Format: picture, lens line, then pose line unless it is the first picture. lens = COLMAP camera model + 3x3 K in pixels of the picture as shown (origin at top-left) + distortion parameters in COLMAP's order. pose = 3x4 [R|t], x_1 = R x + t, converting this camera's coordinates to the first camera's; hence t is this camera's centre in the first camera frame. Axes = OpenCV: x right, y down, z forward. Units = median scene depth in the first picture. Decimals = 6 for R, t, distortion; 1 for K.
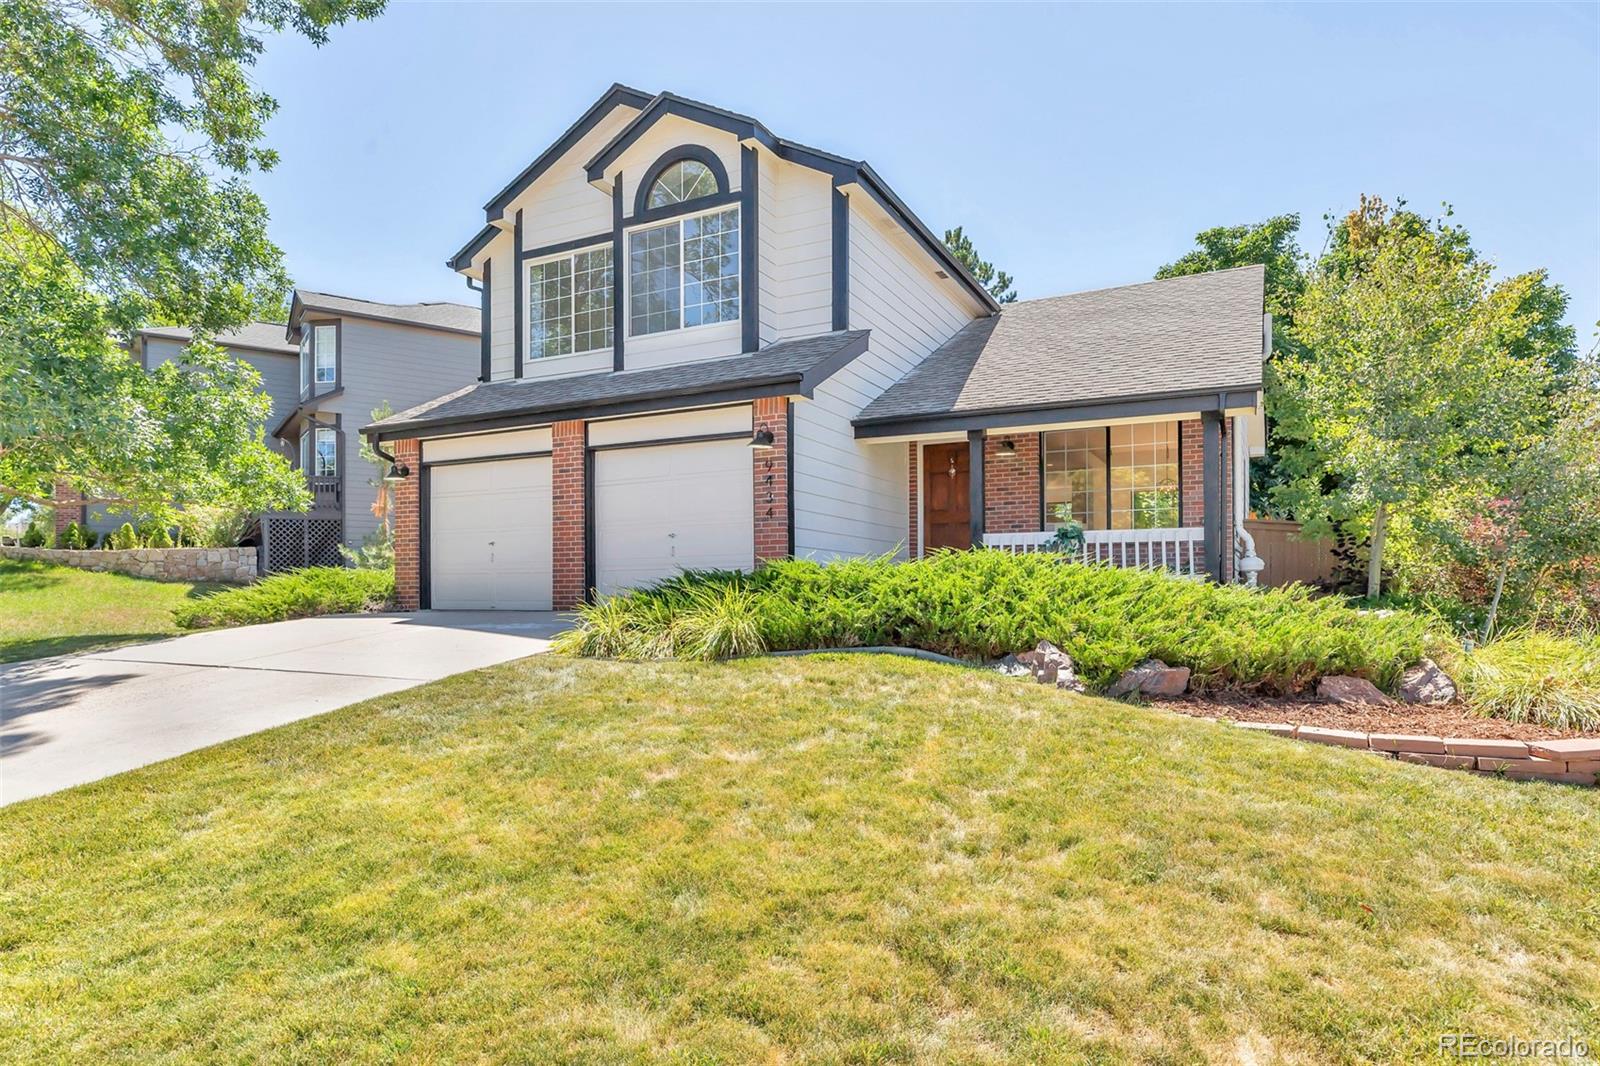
lens RADIAL K [[923.0, 0, 800.0], [0, 923.0, 533.0], [0, 0, 1]] dist [0.001170, -0.001017]
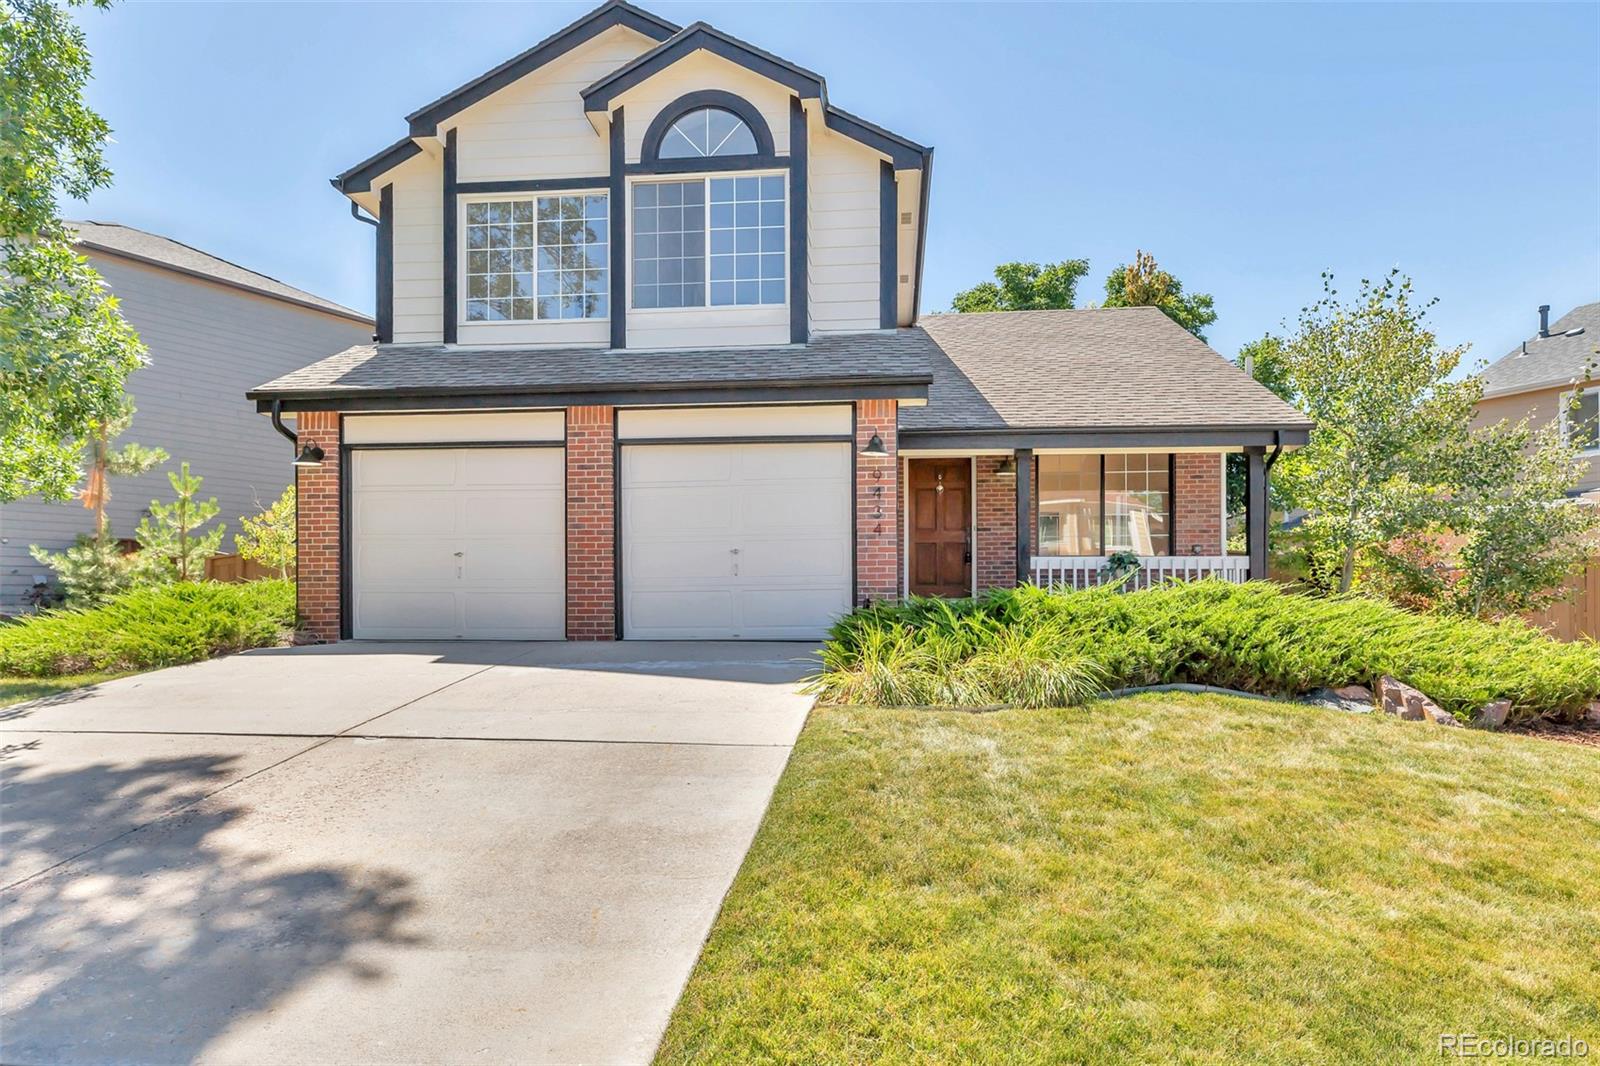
lens RADIAL K [[965.8, 0, 798.2], [0, 965.8, 551.3], [0, 0, 1]] dist [-0.003749, 0.001272]
pose [[0.930422, 0.023531, 0.365733, -0.364405], [-0.026803, 0.999633, 0.003872, -0.002135], [-0.365507, -0.013405, 0.930712, 0.139468]]
